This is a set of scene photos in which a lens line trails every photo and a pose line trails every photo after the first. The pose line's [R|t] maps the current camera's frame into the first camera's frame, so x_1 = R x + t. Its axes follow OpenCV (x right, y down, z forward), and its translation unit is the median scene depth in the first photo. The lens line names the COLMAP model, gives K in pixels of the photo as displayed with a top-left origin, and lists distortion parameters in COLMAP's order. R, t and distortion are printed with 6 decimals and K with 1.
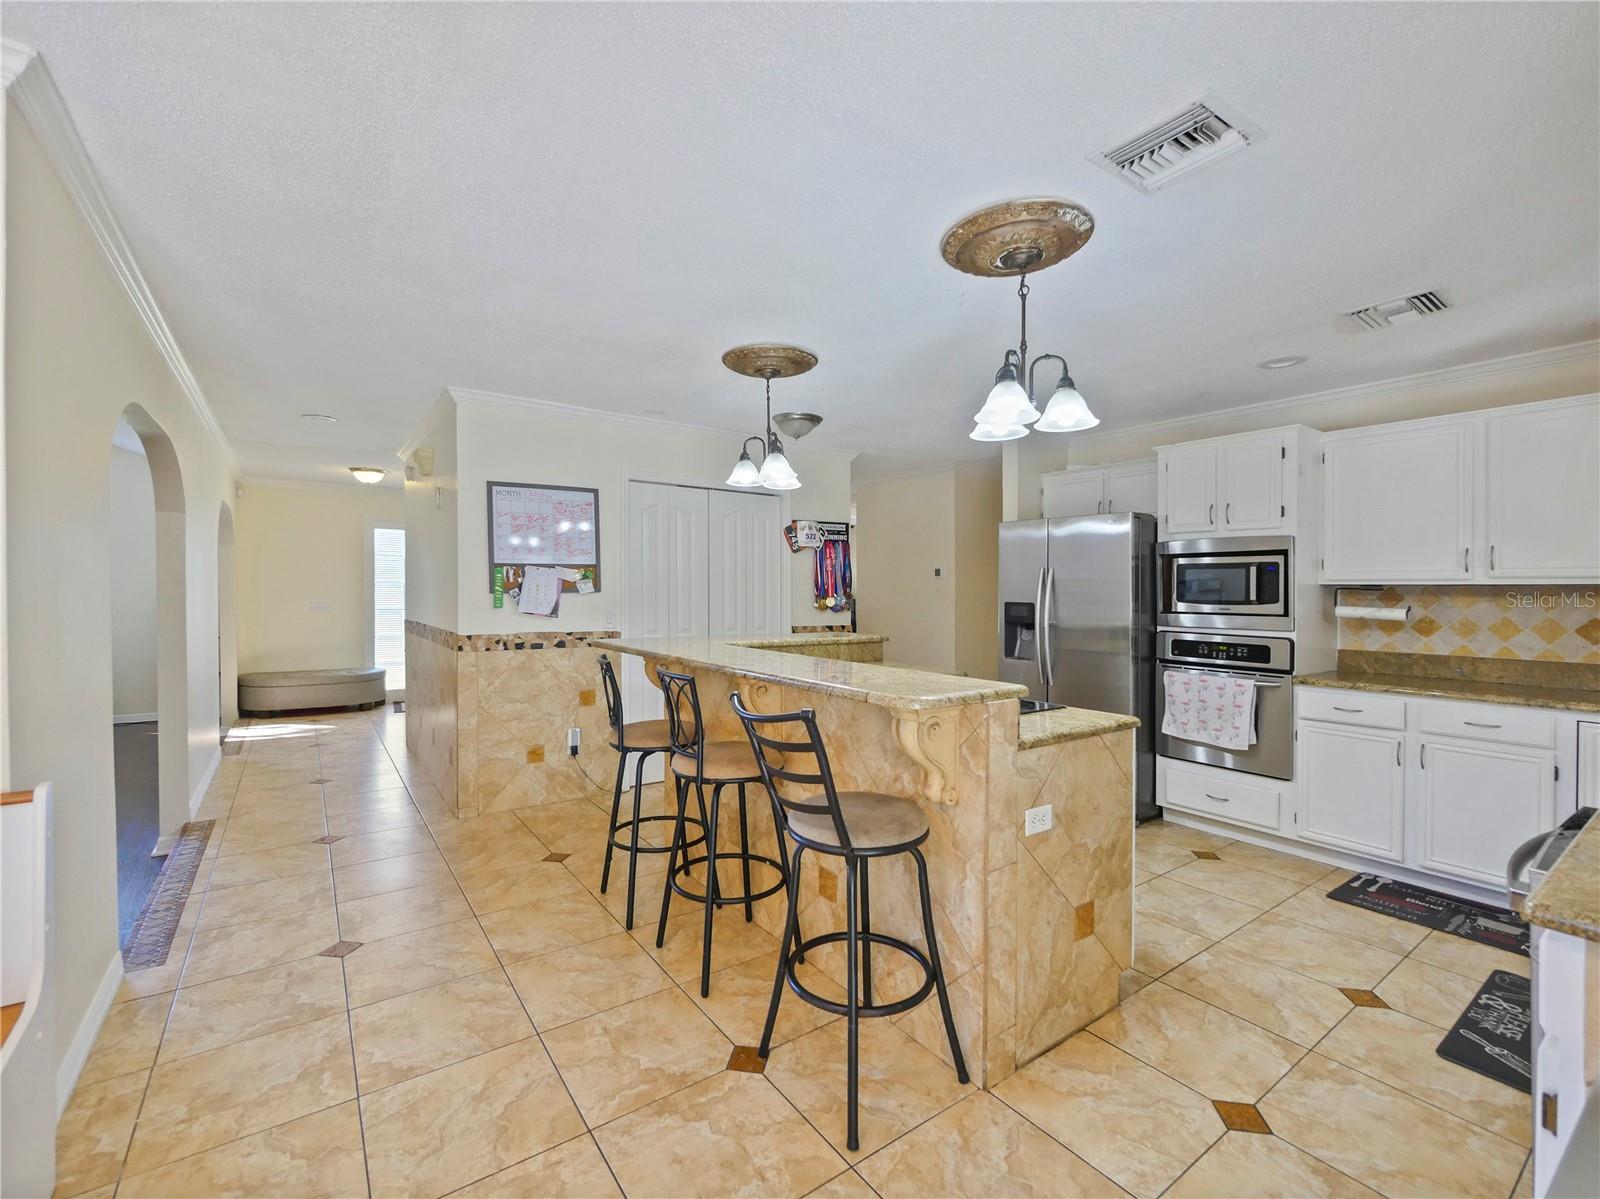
lens RADIAL K [[707.6, 0, 794.0], [0, 707.6, 590.9], [0, 0, 1]] dist [-0.001183, -0.000721]
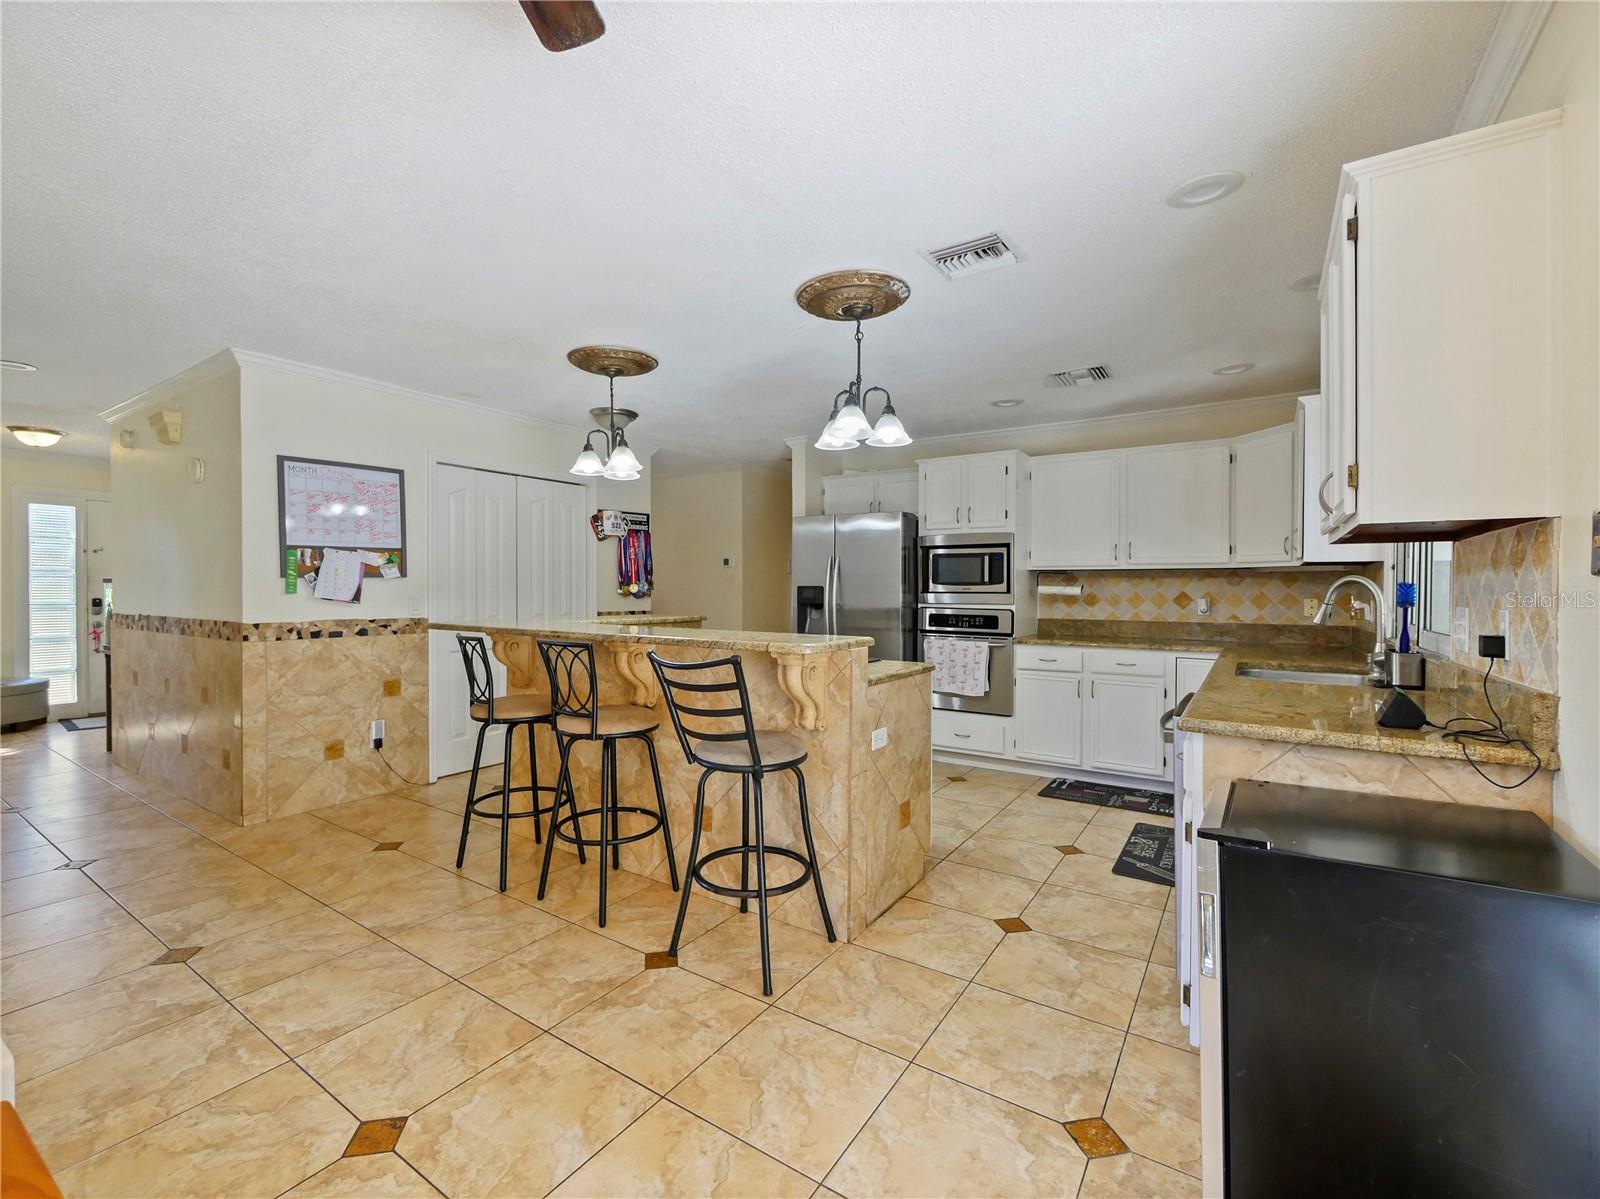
lens RADIAL K [[707.6, 0, 790.9], [0, 707.6, 589.7], [0, 0, 1]] dist [-0.001183, -0.000721]
pose [[0.936858, -0.006193, 0.349654, -0.169811], [0.004406, 0.999973, 0.005906, 0.021351], [-0.349681, -0.003992, 0.936860, -0.116834]]
